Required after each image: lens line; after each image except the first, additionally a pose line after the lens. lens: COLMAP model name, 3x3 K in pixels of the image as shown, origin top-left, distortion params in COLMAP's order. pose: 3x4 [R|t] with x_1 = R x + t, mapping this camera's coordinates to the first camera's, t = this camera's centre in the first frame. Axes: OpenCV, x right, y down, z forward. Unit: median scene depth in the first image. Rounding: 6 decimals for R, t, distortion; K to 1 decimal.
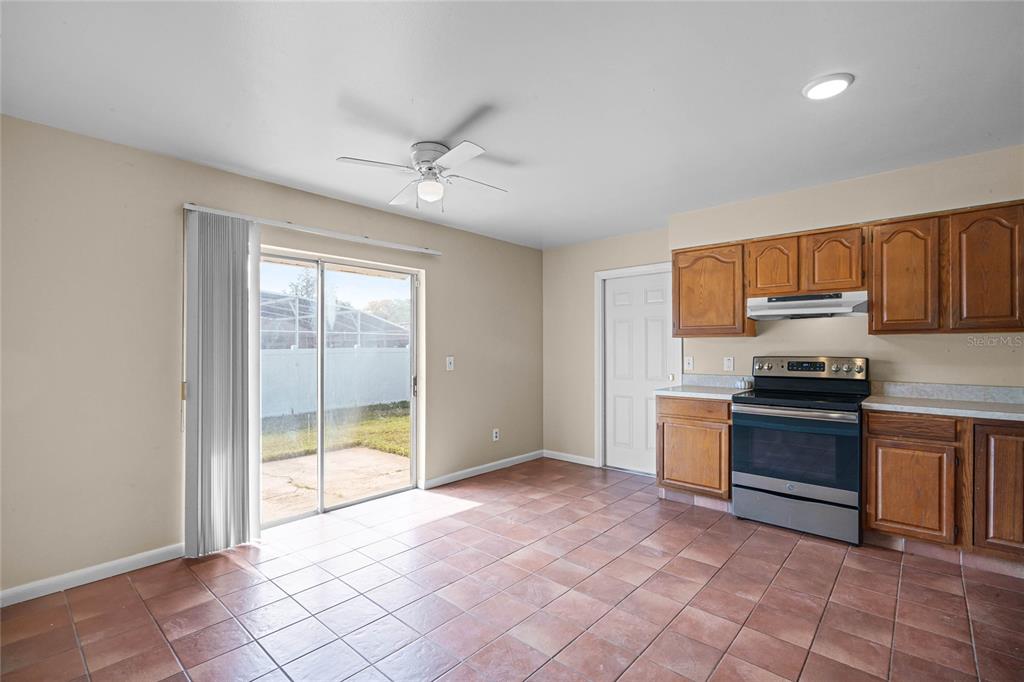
lens RADIAL K [[466.3, 0, 509.5], [0, 466.3, 349.5], [0, 0, 1]] dist [-0.007063, 0.004861]
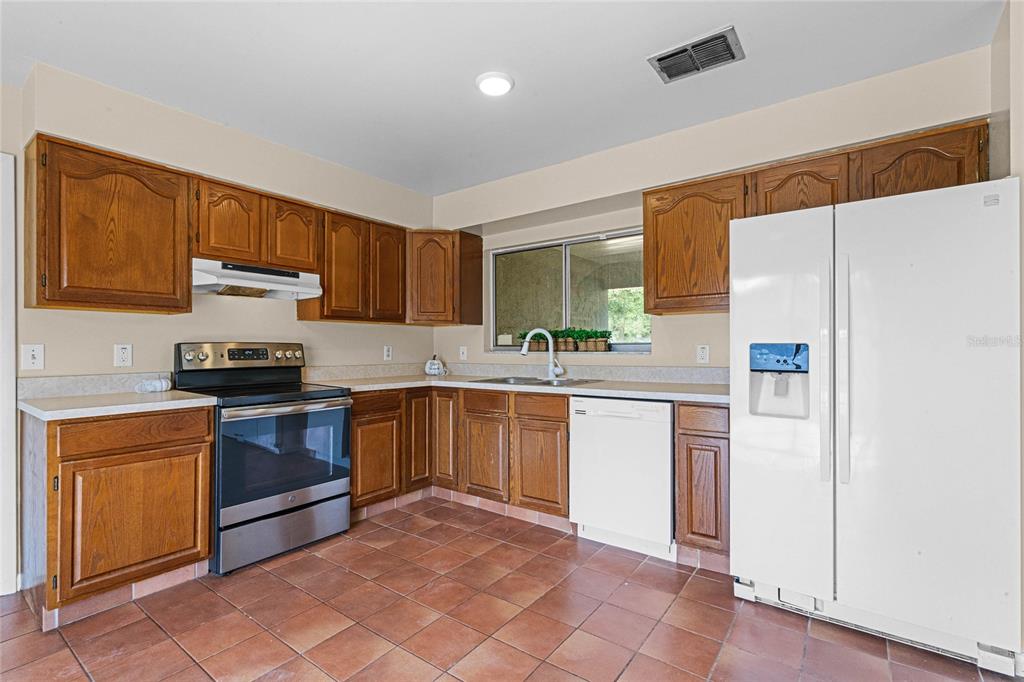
lens RADIAL K [[467.6, 0, 509.6], [0, 467.6, 345.7], [0, 0, 1]] dist [-0.000420, 0.000473]
pose [[-0.088629, 0.002103, 0.996062, -0.238237], [0.006230, 0.999979, -0.001557, 0.026382], [-0.996045, 0.006068, -0.088640, 0.639839]]
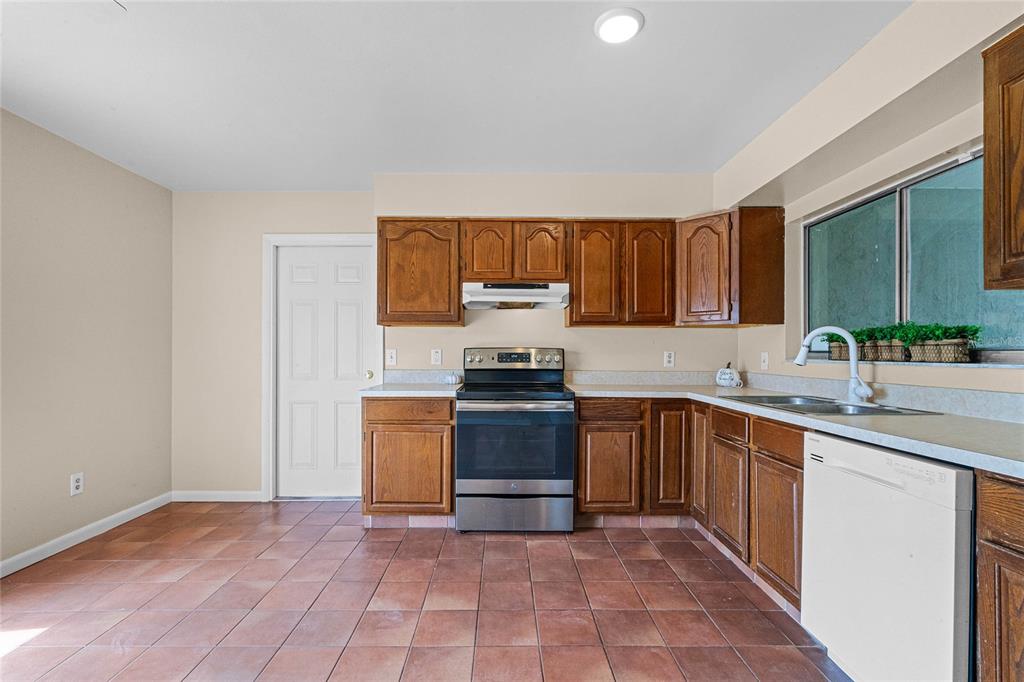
lens RADIAL K [[466.3, 0, 509.5], [0, 466.3, 349.5], [0, 0, 1]] dist [-0.007063, 0.004861]
pose [[0.738494, 0.005044, 0.674241, -0.030944], [-0.001402, 0.999981, -0.005947, 0.026302], [-0.674258, 0.003447, 0.738488, 0.296402]]
